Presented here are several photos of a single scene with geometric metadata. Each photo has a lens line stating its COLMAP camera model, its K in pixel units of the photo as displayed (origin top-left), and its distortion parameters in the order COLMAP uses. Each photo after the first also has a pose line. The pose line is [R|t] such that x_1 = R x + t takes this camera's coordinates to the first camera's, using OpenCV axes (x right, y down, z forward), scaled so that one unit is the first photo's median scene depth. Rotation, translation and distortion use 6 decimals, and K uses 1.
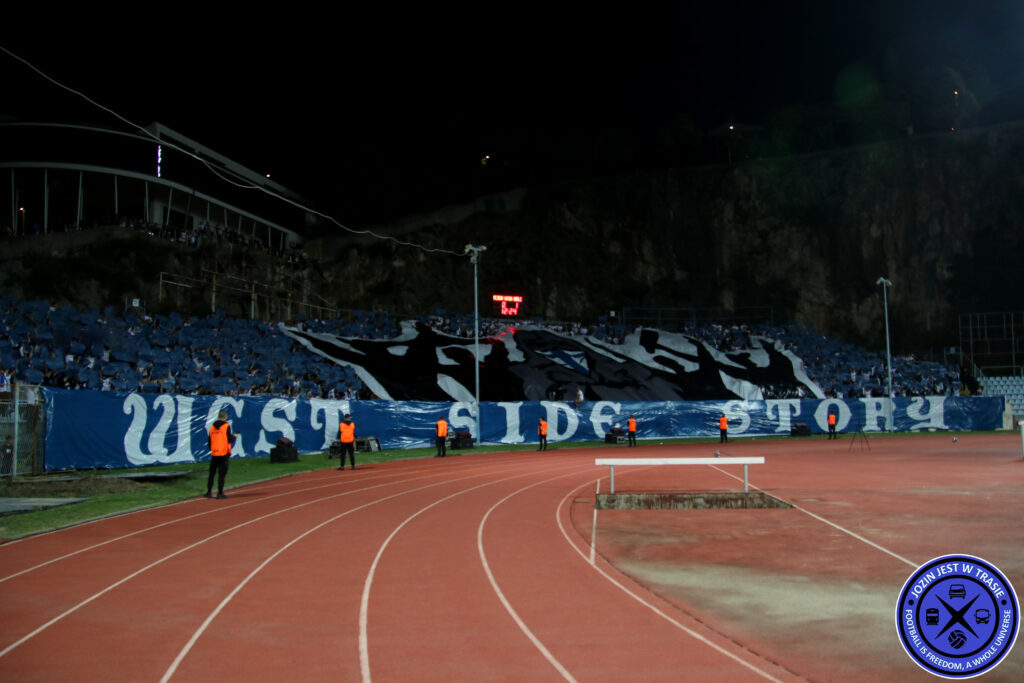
lens RADIAL K [[923.8, 0, 512.0], [0, 923.8, 341.5], [0, 0, 1]] dist [-0.113227, 0.006309]
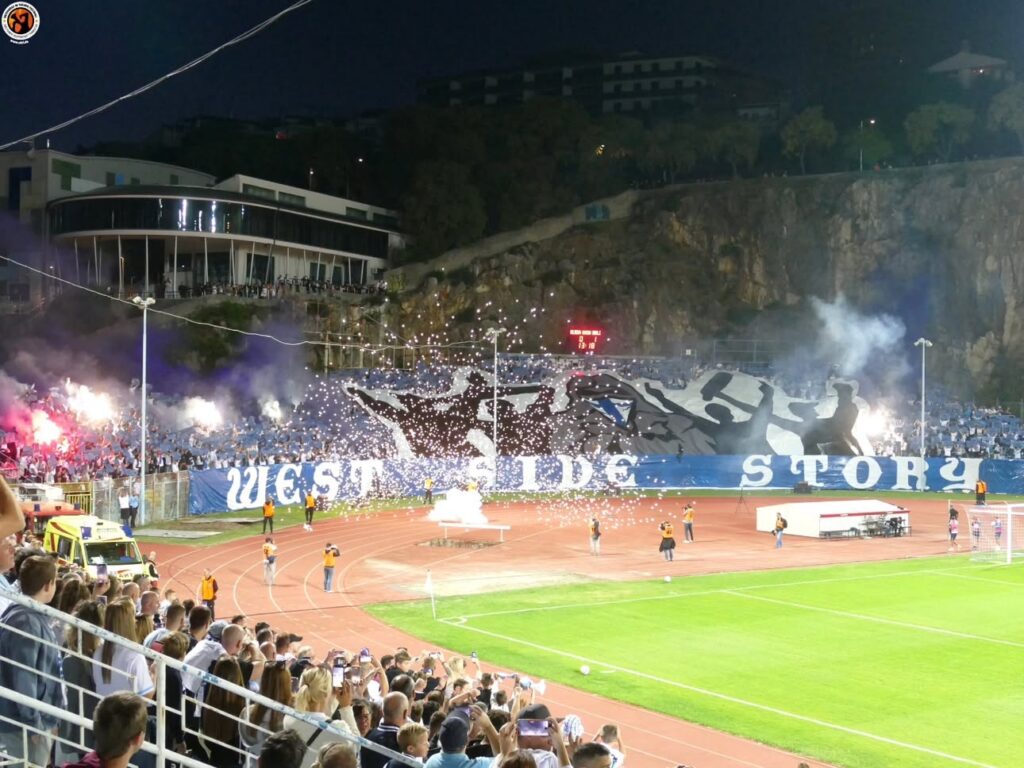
lens RADIAL K [[1762.2, 0, 512.0], [0, 1762.2, 384.0], [0, 0, 1]] dist [0.001687, -0.019668]
pose [[0.976796, 0.028463, -0.212272, 0.312519], [-0.008821, 0.995635, 0.092913, -0.162584], [0.213991, -0.088884, 0.972783, -0.826197]]
